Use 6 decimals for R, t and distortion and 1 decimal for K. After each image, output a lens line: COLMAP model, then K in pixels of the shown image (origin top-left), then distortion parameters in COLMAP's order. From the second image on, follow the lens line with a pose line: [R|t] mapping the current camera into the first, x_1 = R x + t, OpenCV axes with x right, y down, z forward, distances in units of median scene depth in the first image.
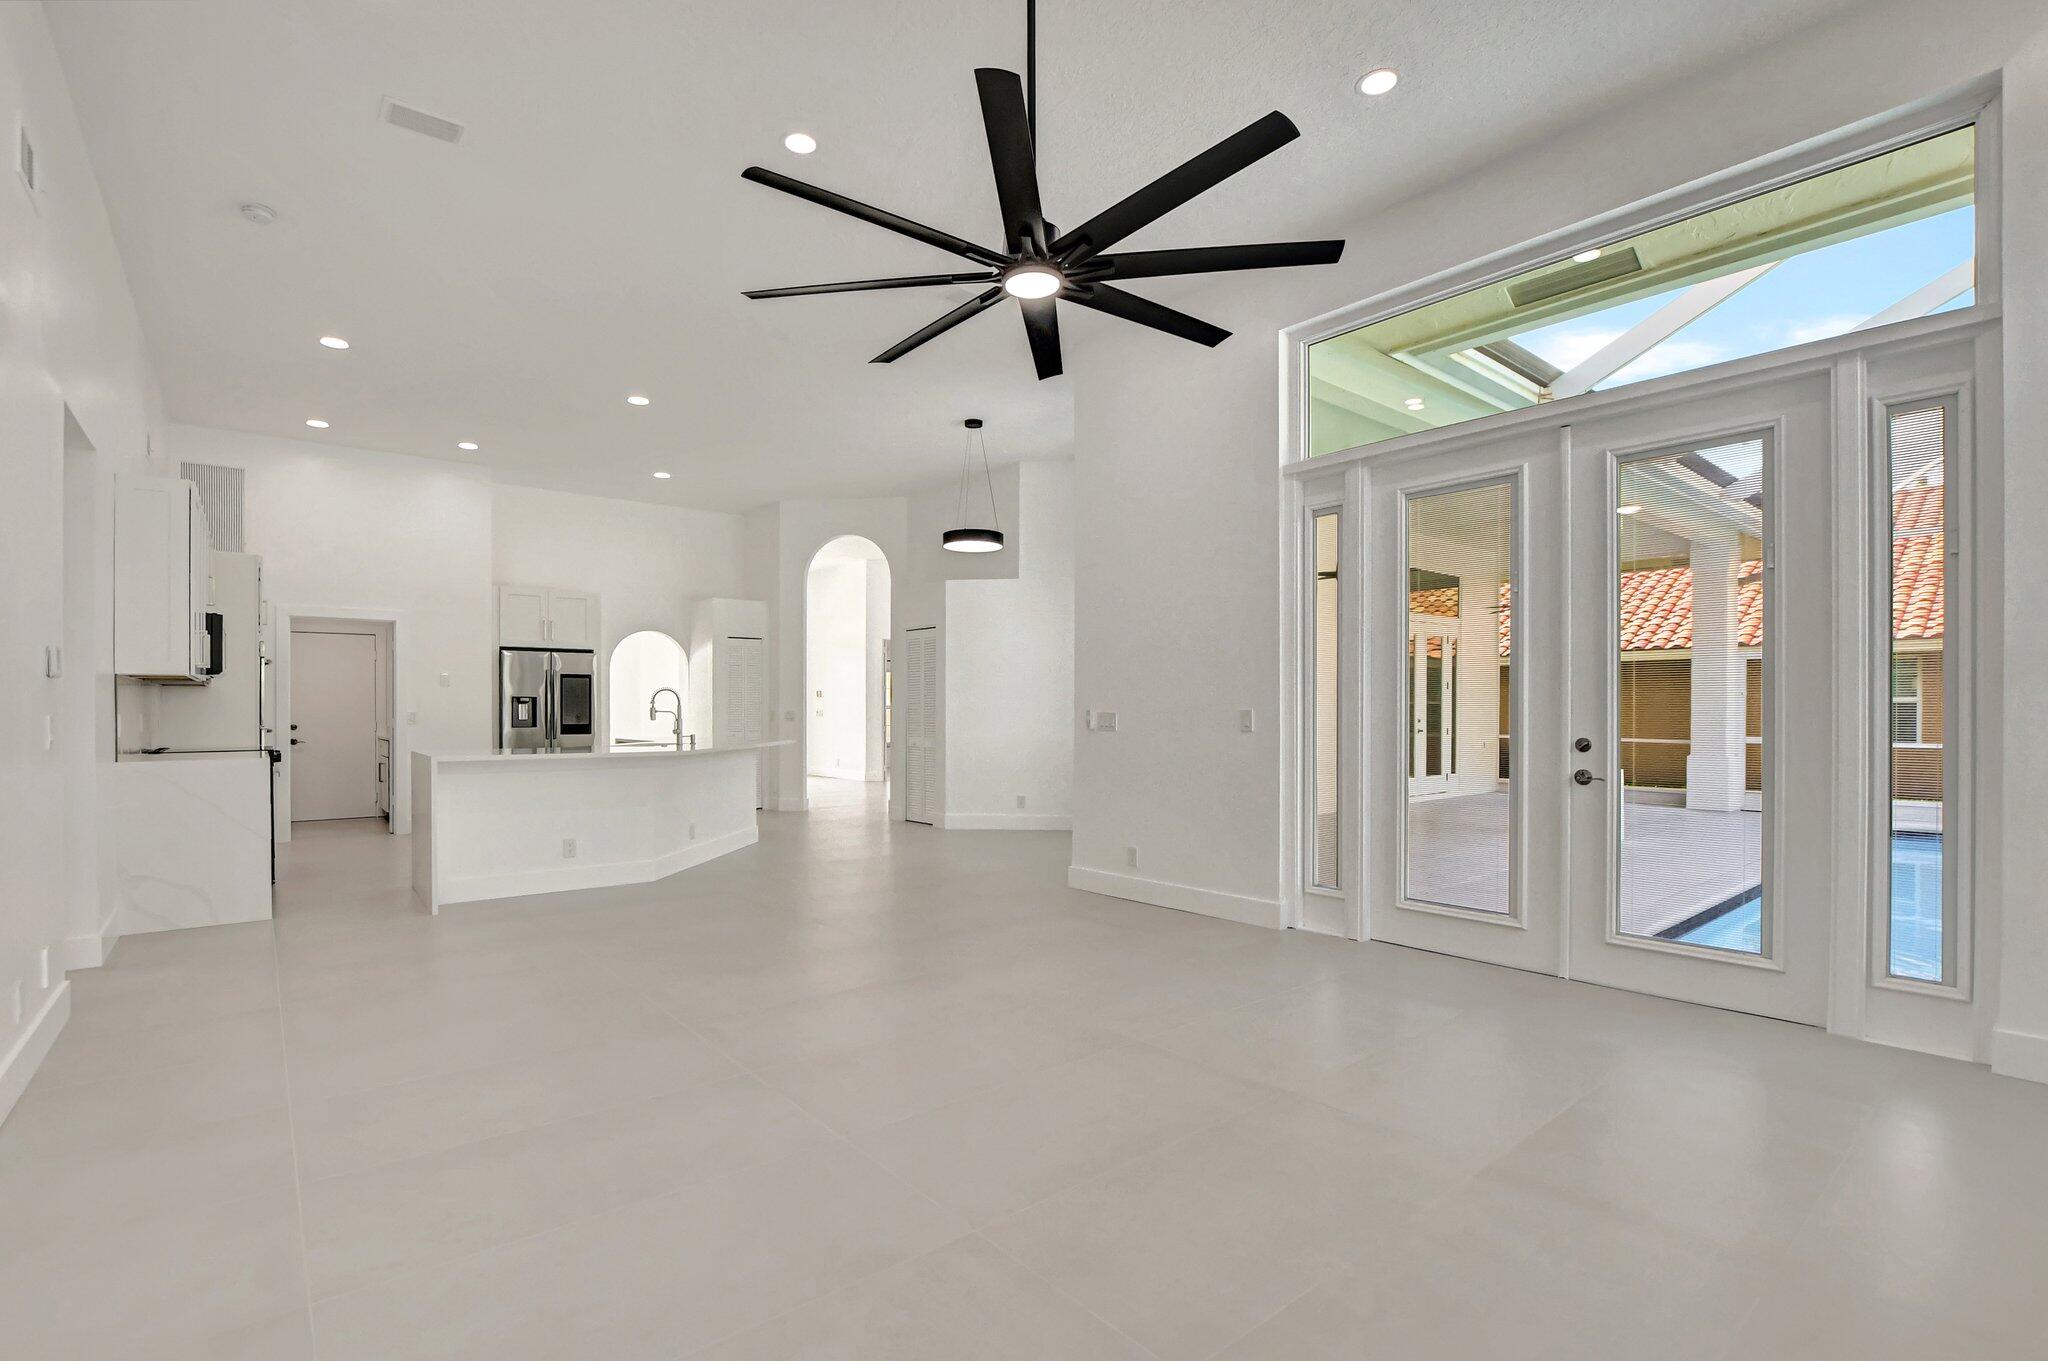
lens RADIAL K [[922.9, 0, 1018.1], [0, 922.9, 686.0], [0, 0, 1]] dist [-0.039013, 0.000114]
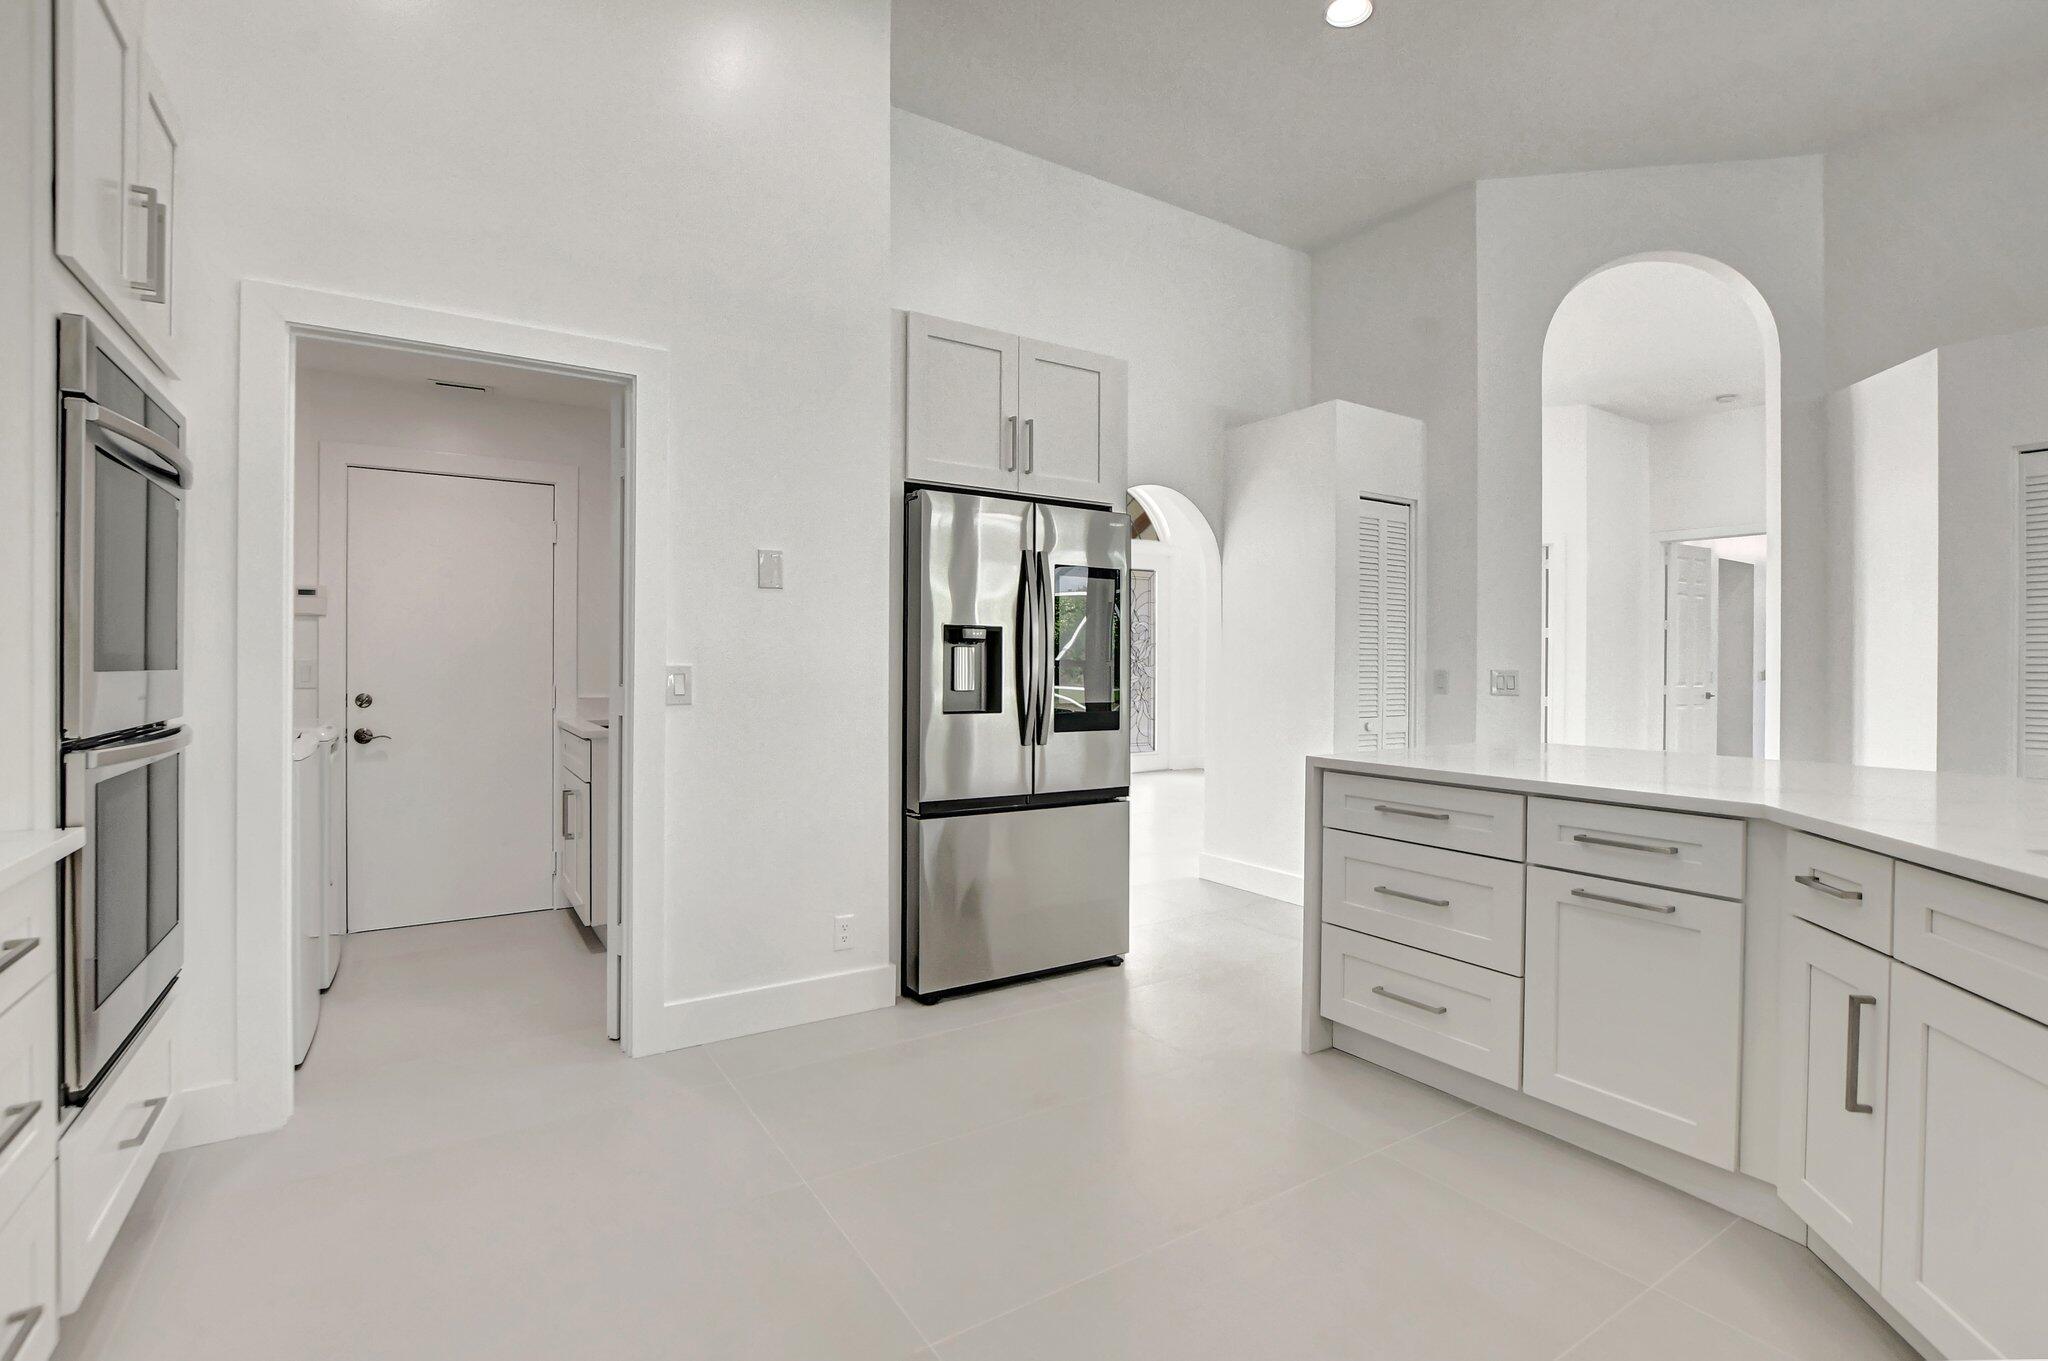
lens RADIAL K [[846.5, 0, 1026.1], [0, 846.5, 657.3], [0, 0, 1]] dist [-0.031897, 0.000226]
pose [[0.996815, 0.009018, -0.079233, -0.486772], [-0.007385, 0.999755, 0.020883, 0.016115], [0.079402, -0.020231, 0.996637, 0.663470]]
